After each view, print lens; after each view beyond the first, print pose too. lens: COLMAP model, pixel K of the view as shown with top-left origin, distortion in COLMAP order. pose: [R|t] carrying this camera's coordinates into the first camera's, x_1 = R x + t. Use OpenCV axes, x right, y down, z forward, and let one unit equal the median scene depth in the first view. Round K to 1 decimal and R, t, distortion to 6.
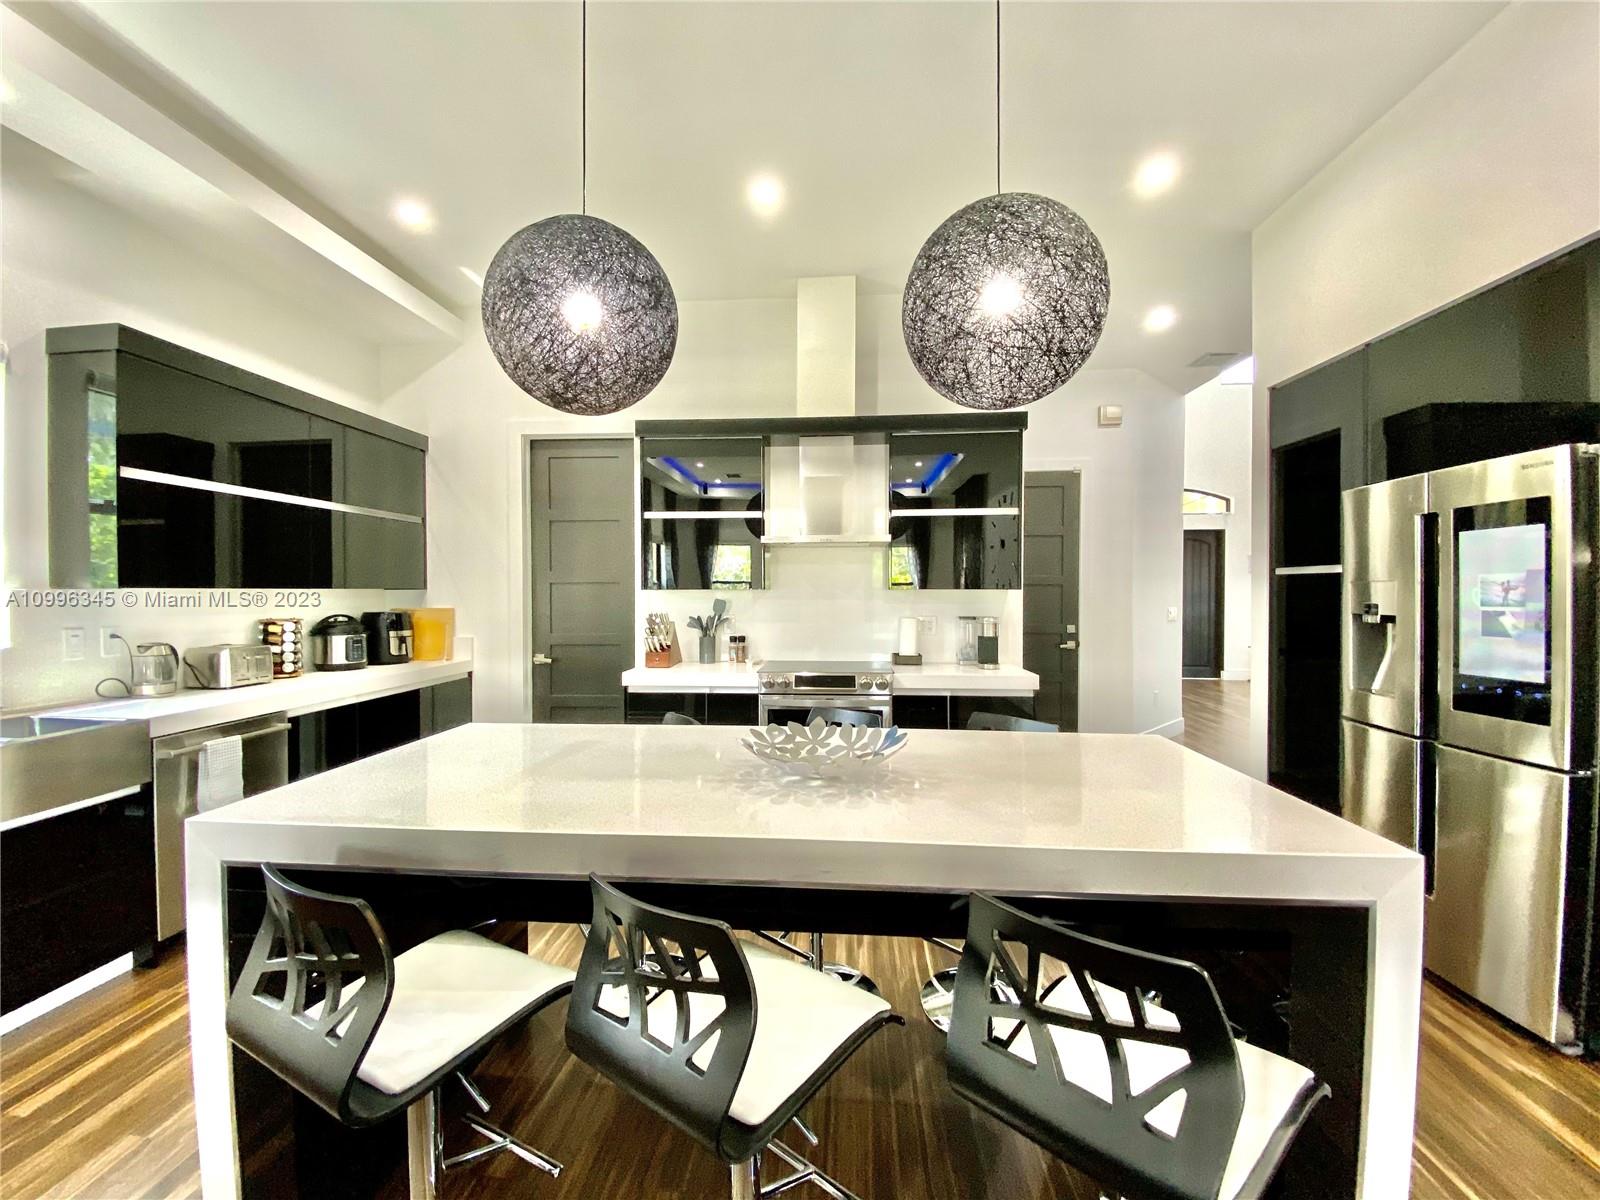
lens RADIAL K [[658.2, 0, 790.5], [0, 658.2, 602.1], [0, 0, 1]] dist [-0.006811, -0.006551]
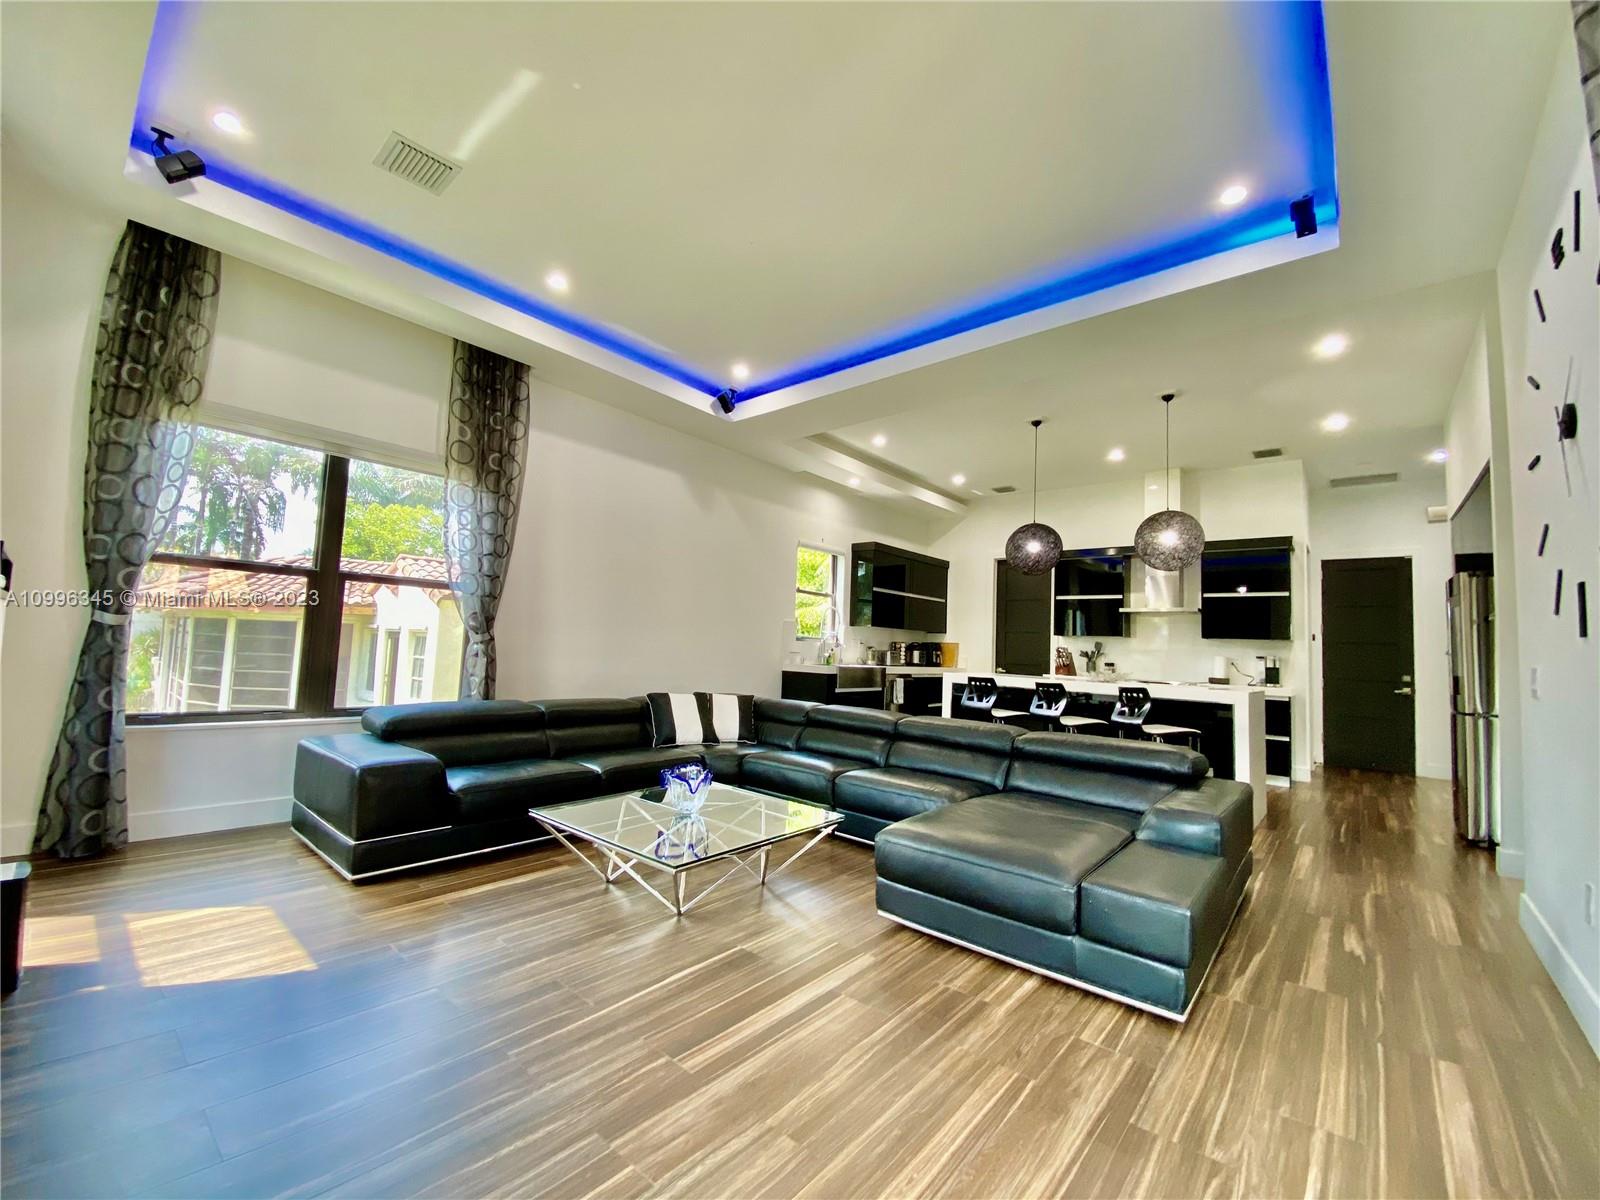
lens RADIAL K [[658.2, 0, 769.2], [0, 658.2, 600.5], [0, 0, 1]] dist [-0.006811, -0.006551]
pose [[0.799744, -0.007943, -0.600288, 0.275846], [-0.053749, 0.994949, -0.084774, 0.090687], [0.597930, 0.100063, 0.795278, -1.096551]]
